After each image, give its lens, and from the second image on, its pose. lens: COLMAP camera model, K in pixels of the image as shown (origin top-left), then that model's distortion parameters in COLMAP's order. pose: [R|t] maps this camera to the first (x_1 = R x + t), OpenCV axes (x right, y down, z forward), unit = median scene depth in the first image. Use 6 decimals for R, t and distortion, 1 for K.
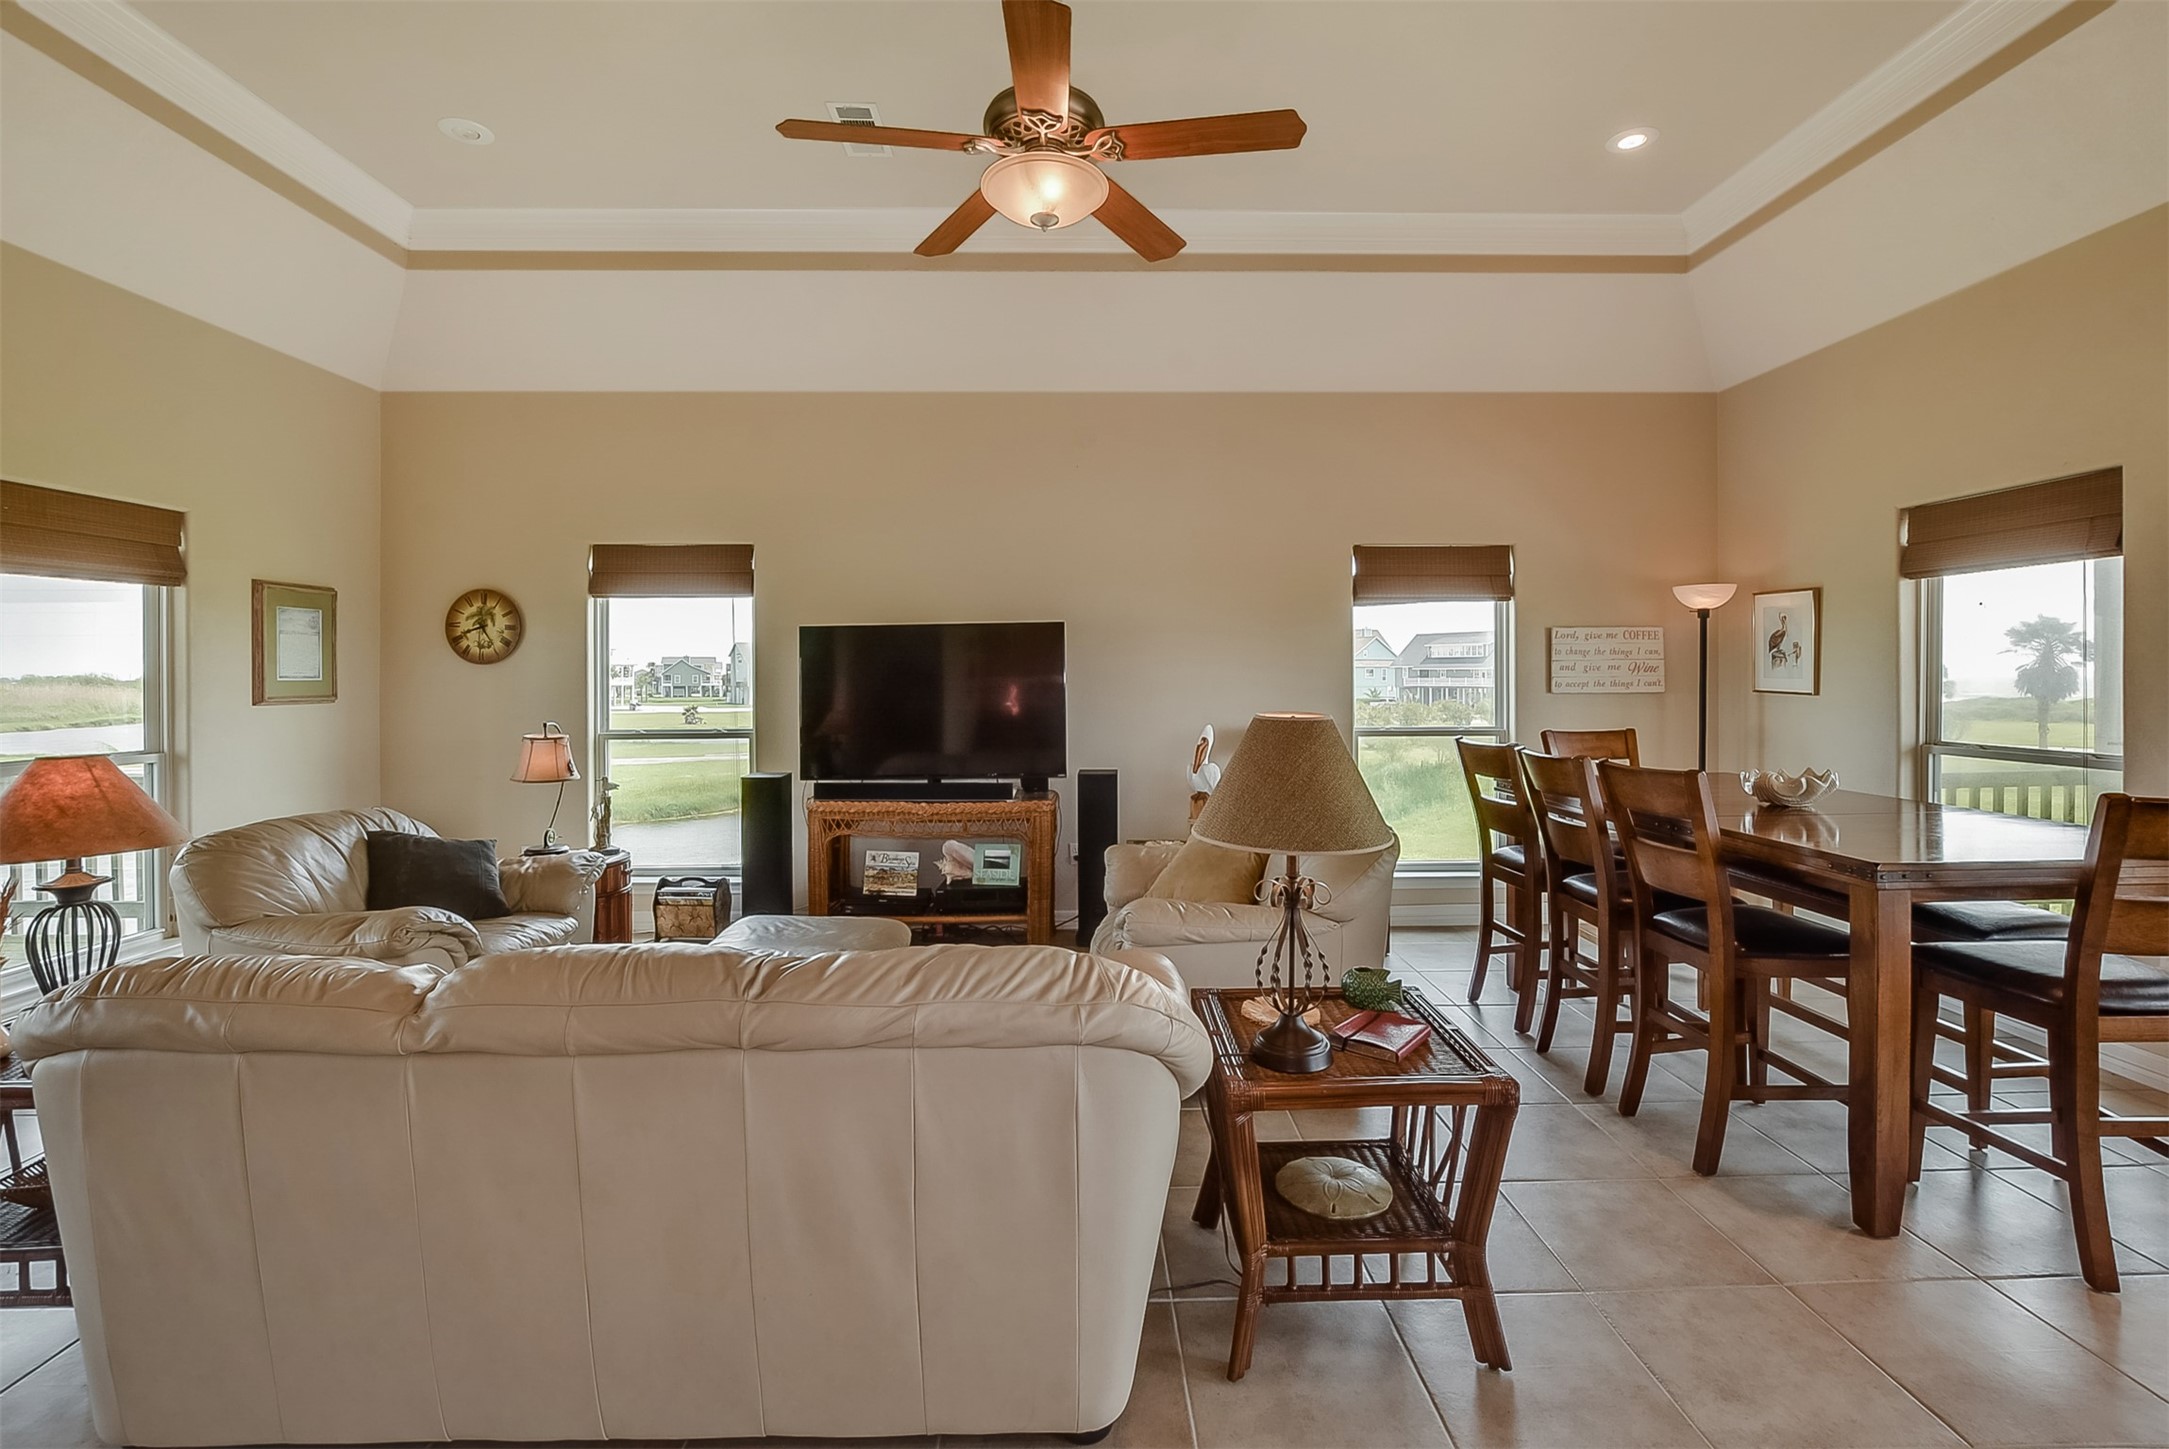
lens RADIAL K [[963.2, 0, 1082.5], [0, 963.2, 676.8], [0, 0, 1]] dist [-0.024423, -0.000060]
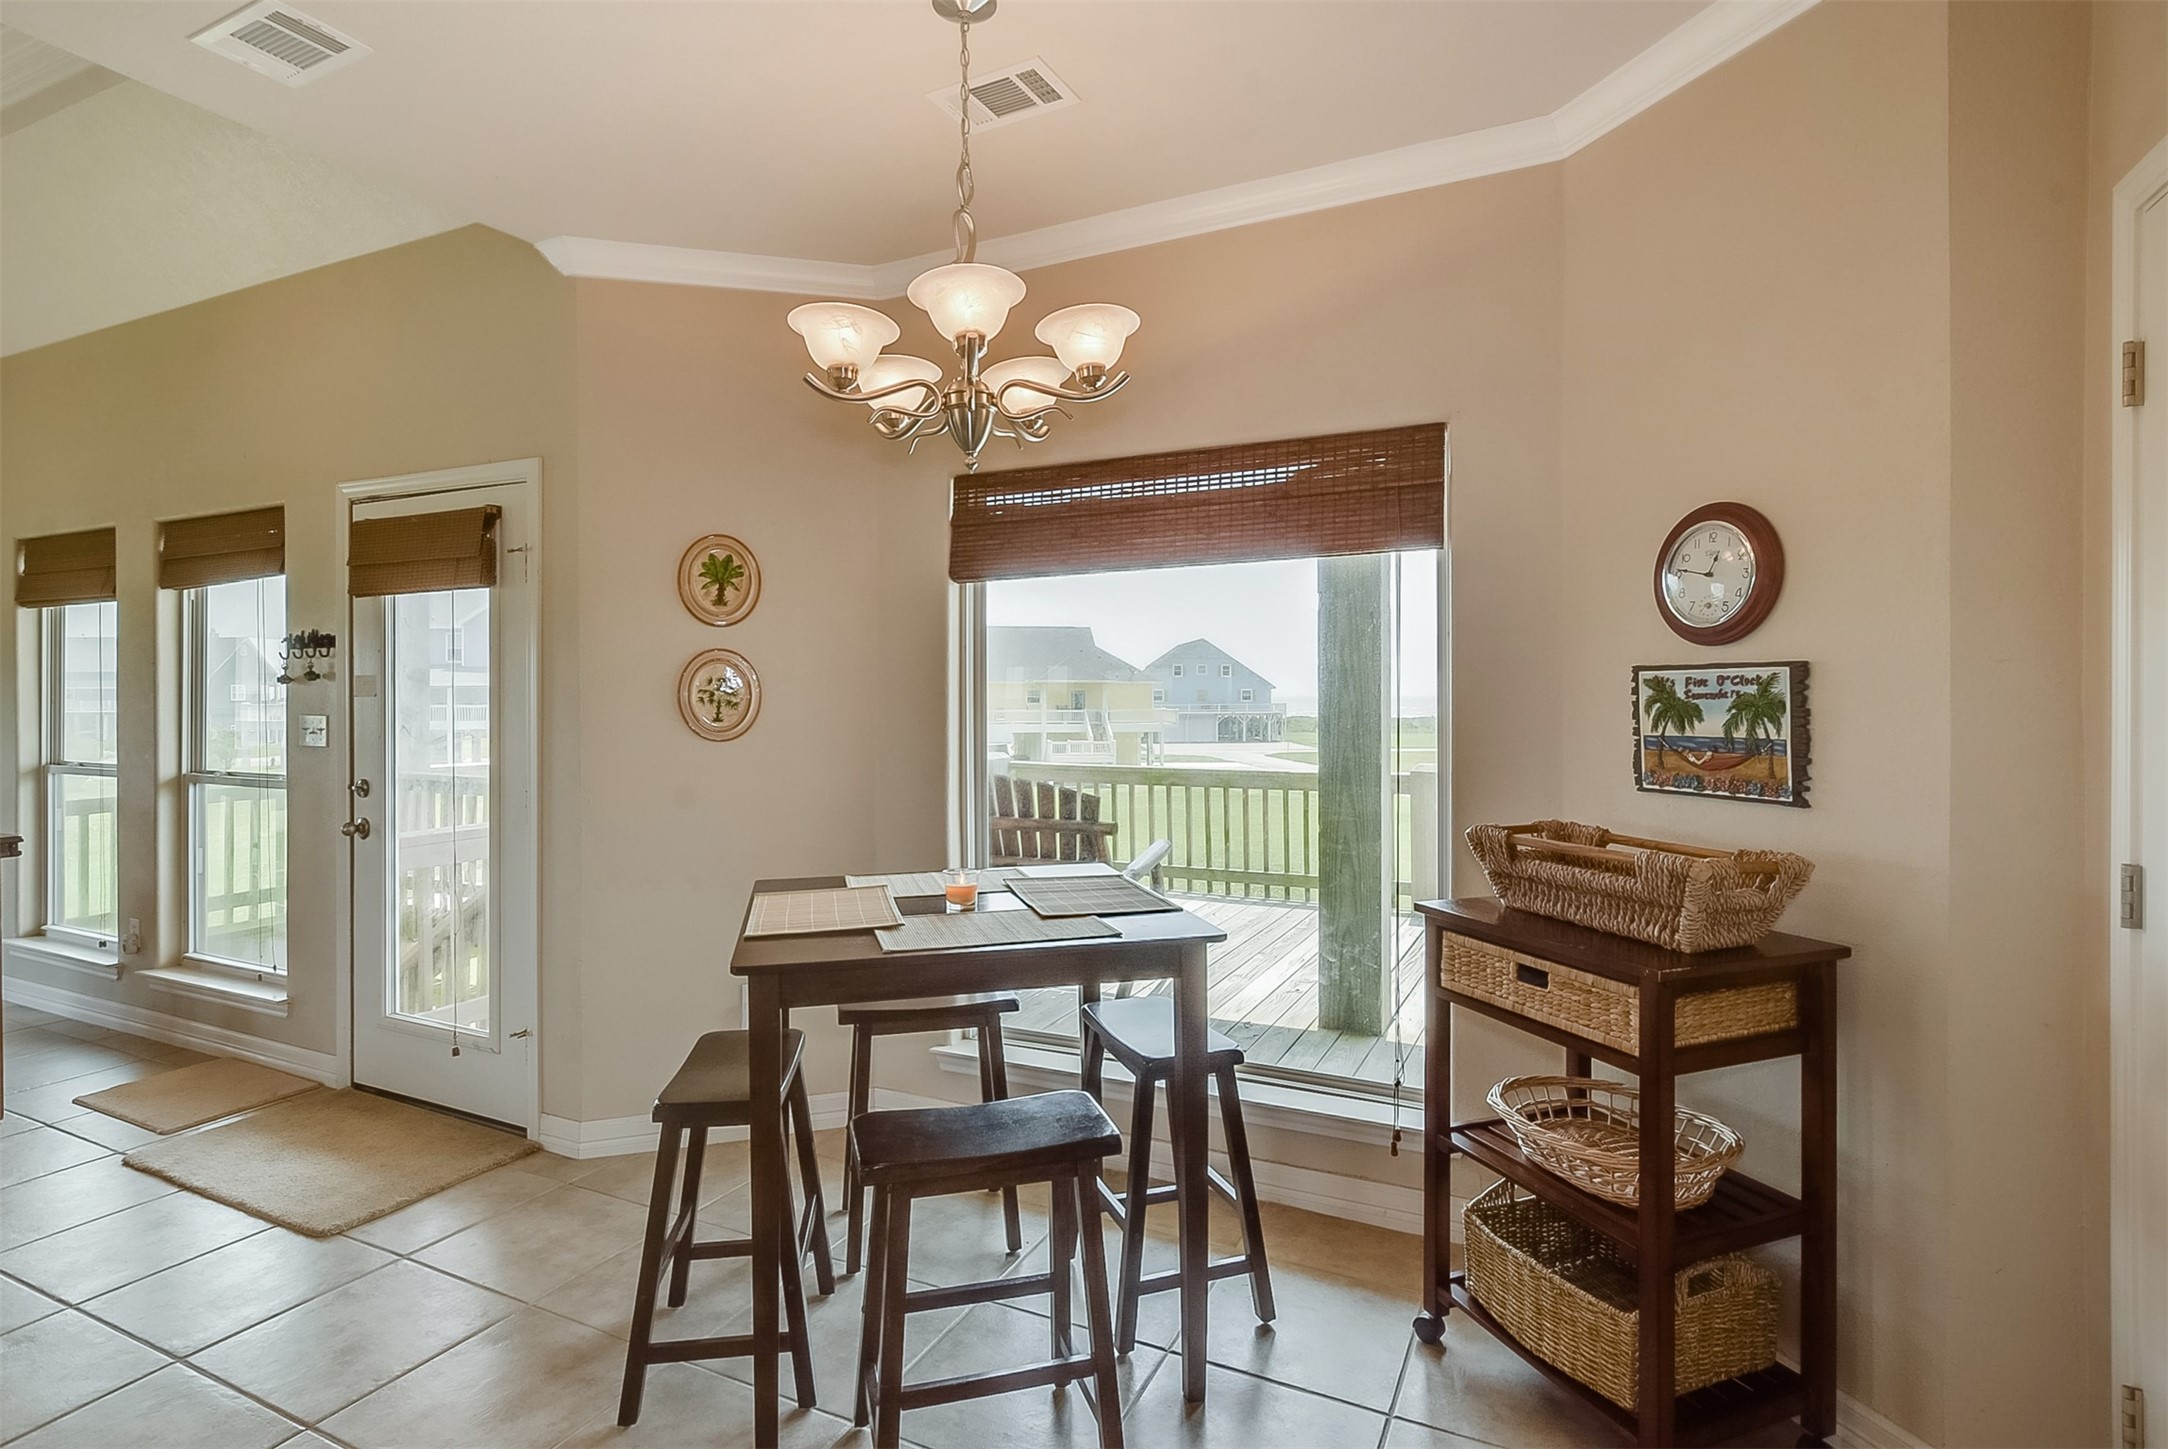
lens RADIAL K [[1021.7, 0, 1126.8], [0, 1021.7, 712.3], [0, 0, 1]] dist [0.002521, -0.000298]
pose [[0.429119, -0.013372, 0.903149, 0.318398], [0.003415, 0.999907, 0.013182, 0.000652], [-0.903241, -0.002572, 0.429125, -0.504724]]
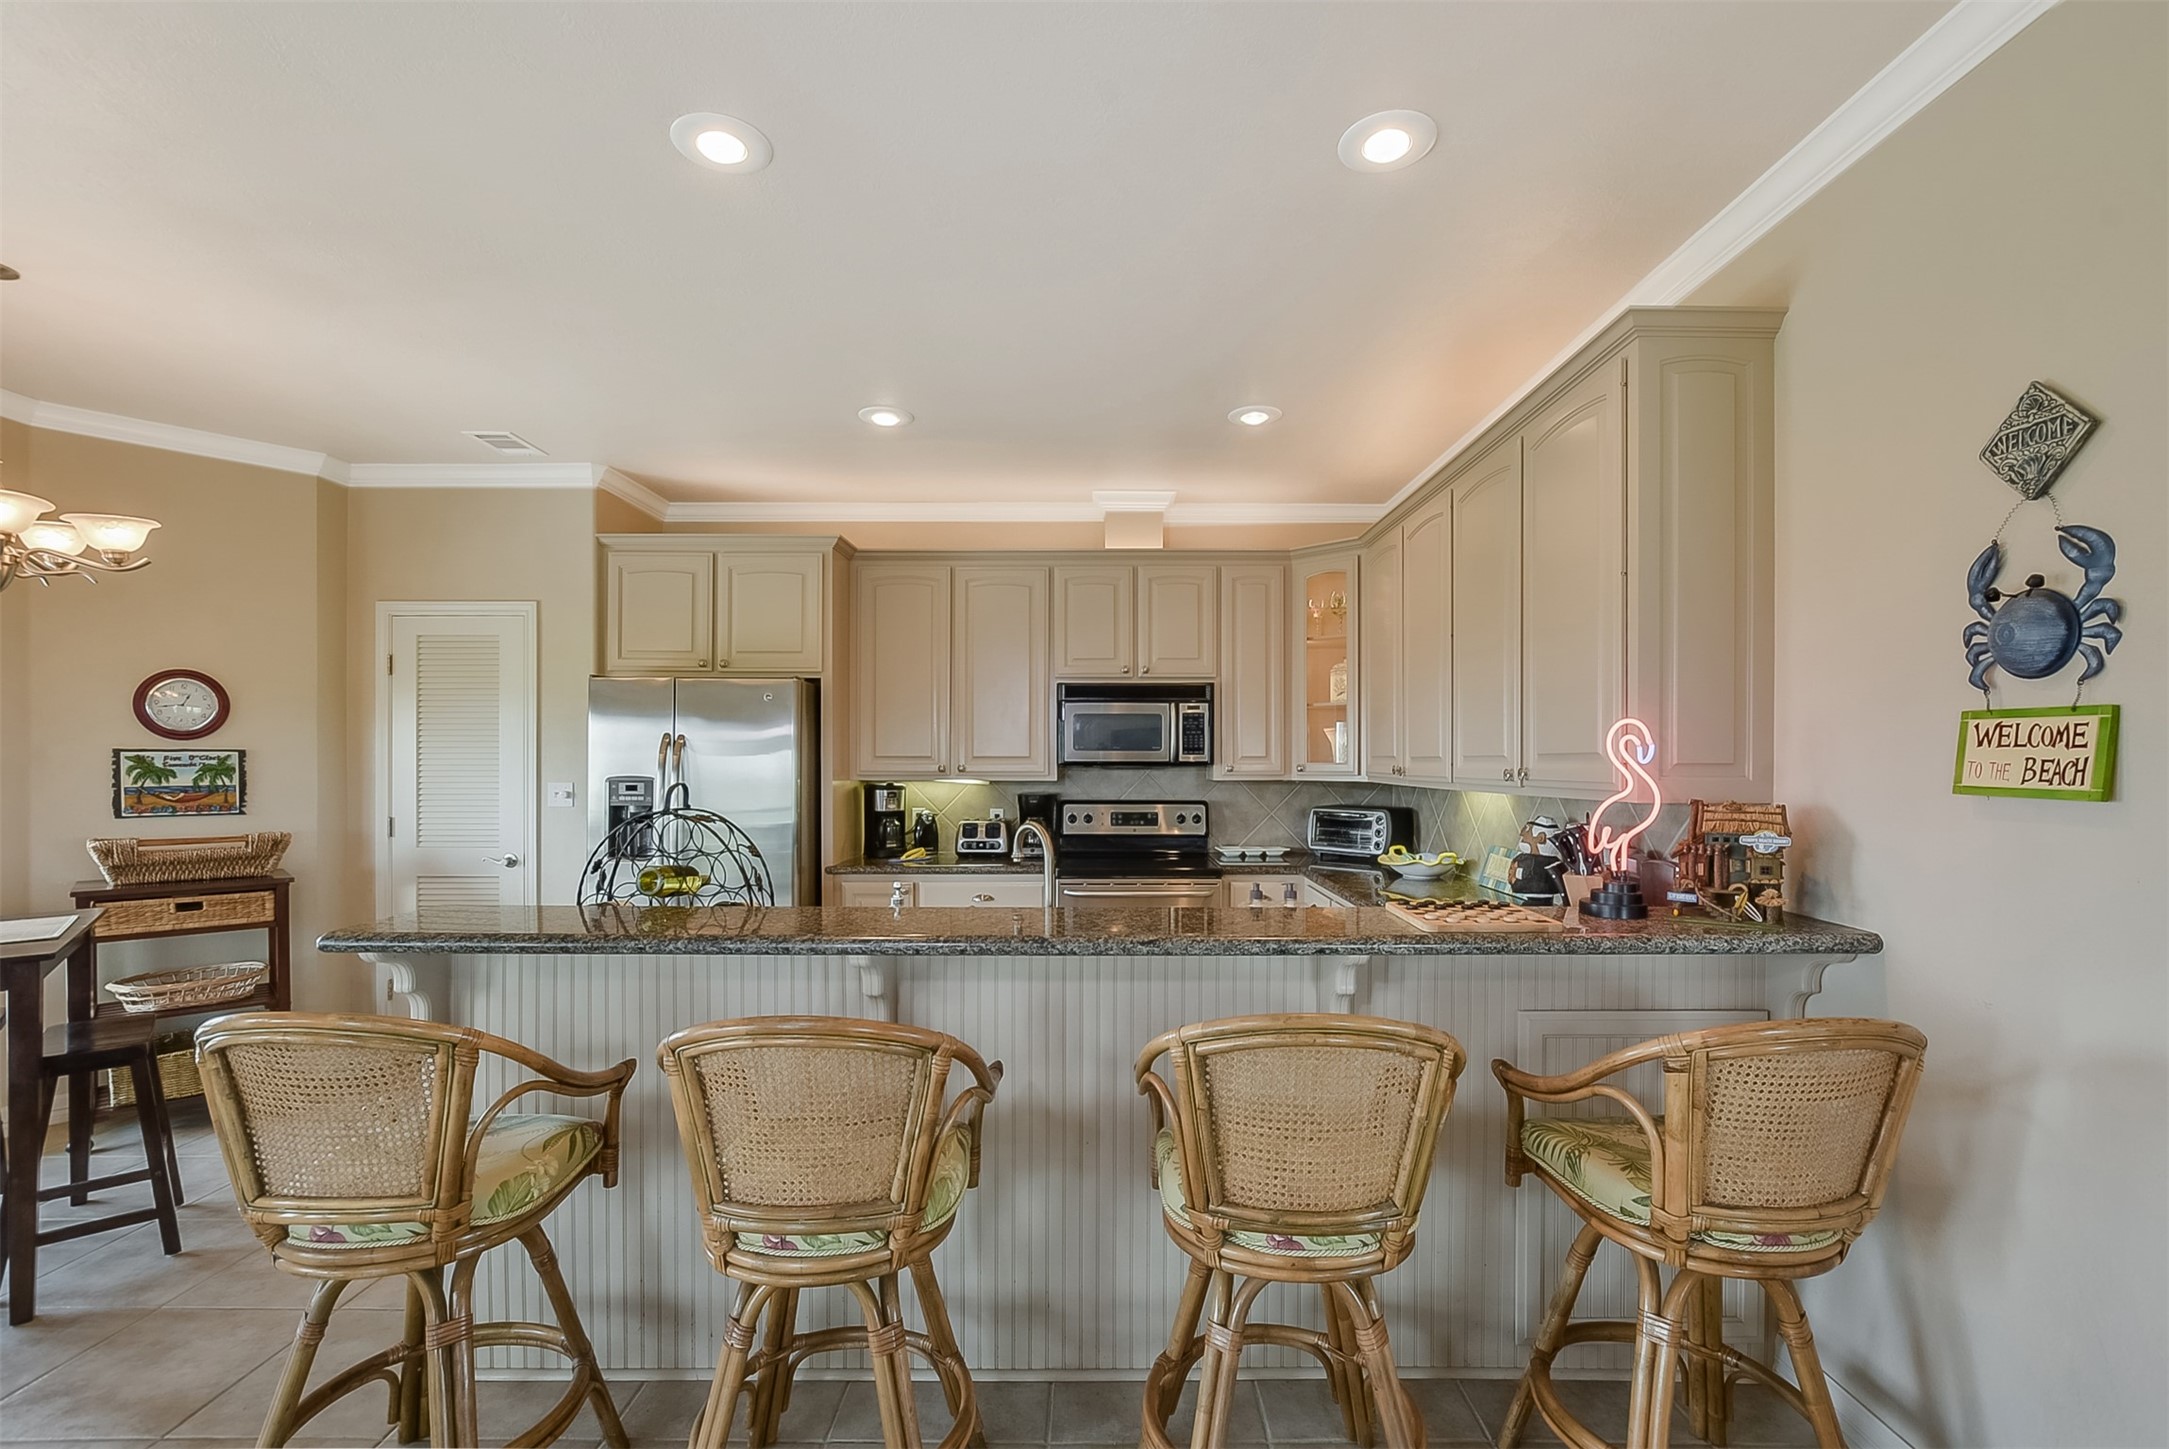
lens RADIAL K [[947.8, 0, 1112.0], [0, 947.8, 760.1], [0, 0, 1]] dist [-0.029162, 0.006183]
pose [[-0.999991, 0.001611, 0.003946, 0.017244], [0.001628, 0.999990, 0.004227, -0.006211], [-0.003939, 0.004233, -0.999983, 0.262646]]
